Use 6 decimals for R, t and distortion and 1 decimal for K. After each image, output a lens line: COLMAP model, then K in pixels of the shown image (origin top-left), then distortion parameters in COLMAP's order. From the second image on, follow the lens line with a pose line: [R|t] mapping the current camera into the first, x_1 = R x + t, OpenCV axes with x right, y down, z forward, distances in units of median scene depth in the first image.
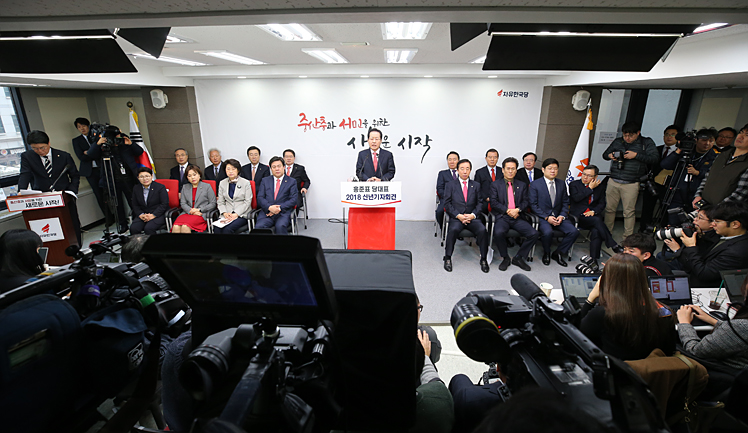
lens RADIAL K [[355.5, 0, 373.0], [0, 355.5, 210.5], [0, 0, 1]] dist [-0.038349, 0.008728]
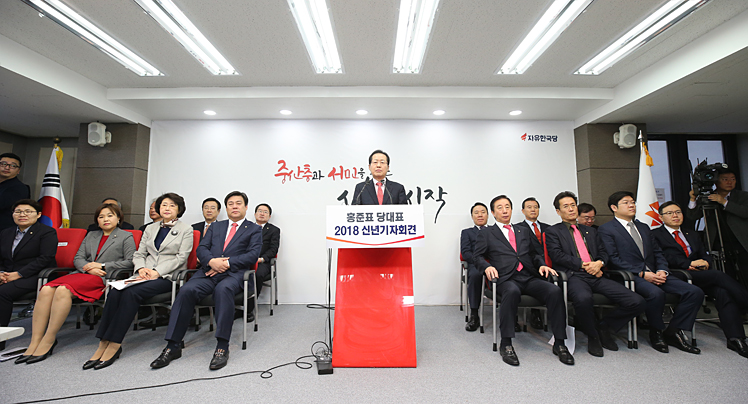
lens RADIAL K [[352.4, 0, 376.7], [0, 352.4, 187.8], [0, 0, 1]] dist [-0.036389, 0.008223]
pose [[0.999055, 0.003685, 0.043316, -0.021856], [0.014117, 0.914904, -0.403425, 0.103419], [-0.041117, 0.403656, 0.913987, 0.302465]]
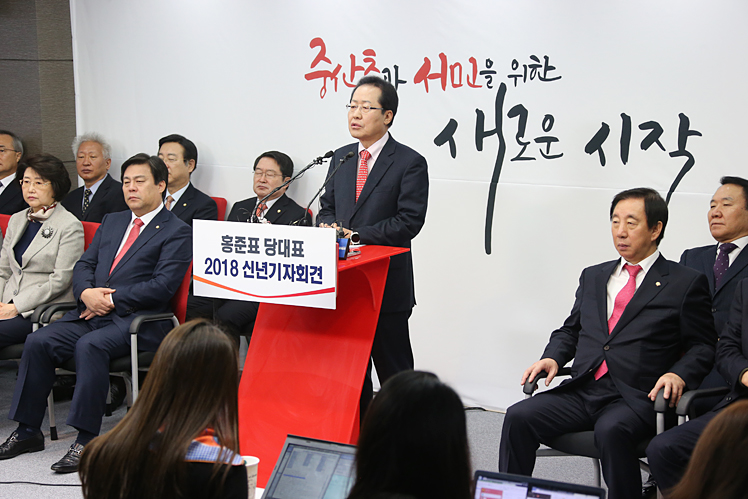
lens RADIAL K [[1672.3, 0, 368.8], [0, 1672.3, 254.3], [0, 0, 1]] dist [0.401860, 0.000000]
pose [[0.830864, 0.068969, -0.552184, 0.691449], [-0.161700, 0.979396, -0.120979, 0.088789], [0.532464, 0.189805, 0.824898, -0.179321]]
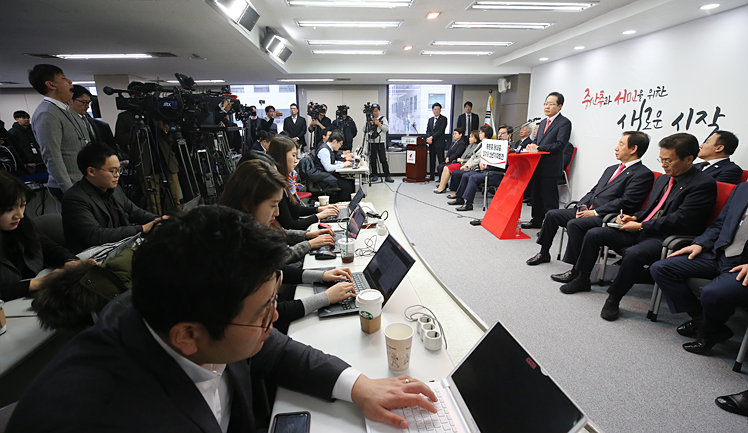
lens RADIAL K [[355.5, 0, 360.9], [0, 355.5, 221.1], [0, 0, 1]] dist [-0.038349, 0.008728]
pose [[0.091411, 0.264743, -0.959977, 0.729218], [-0.292419, 0.928649, 0.228259, 0.013015], [0.951911, 0.259850, 0.162304, 0.381872]]
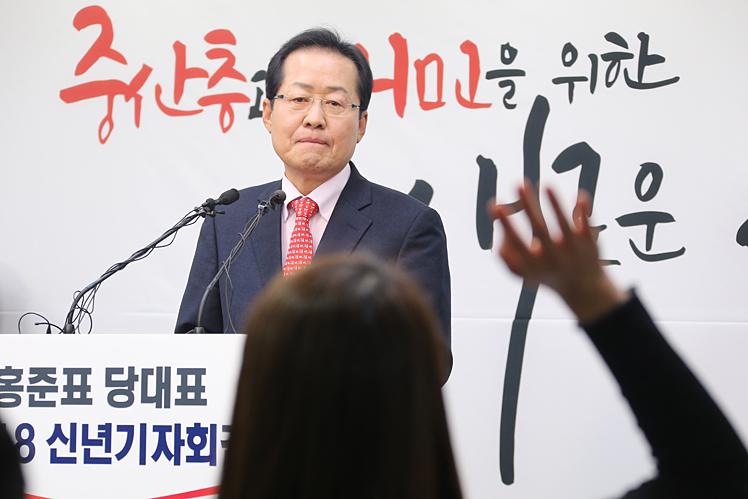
lens RADIAL K [[3799.2, 0, 391.1], [0, 3799.2, 284.1], [0, 0, 1]] dist [1.052066, 0.000000]
pose [[0.905511, 0.006956, -0.424266, 0.550299], [-0.133629, 0.953664, -0.269570, 0.219015], [0.402732, 0.300793, 0.864483, -0.217884]]
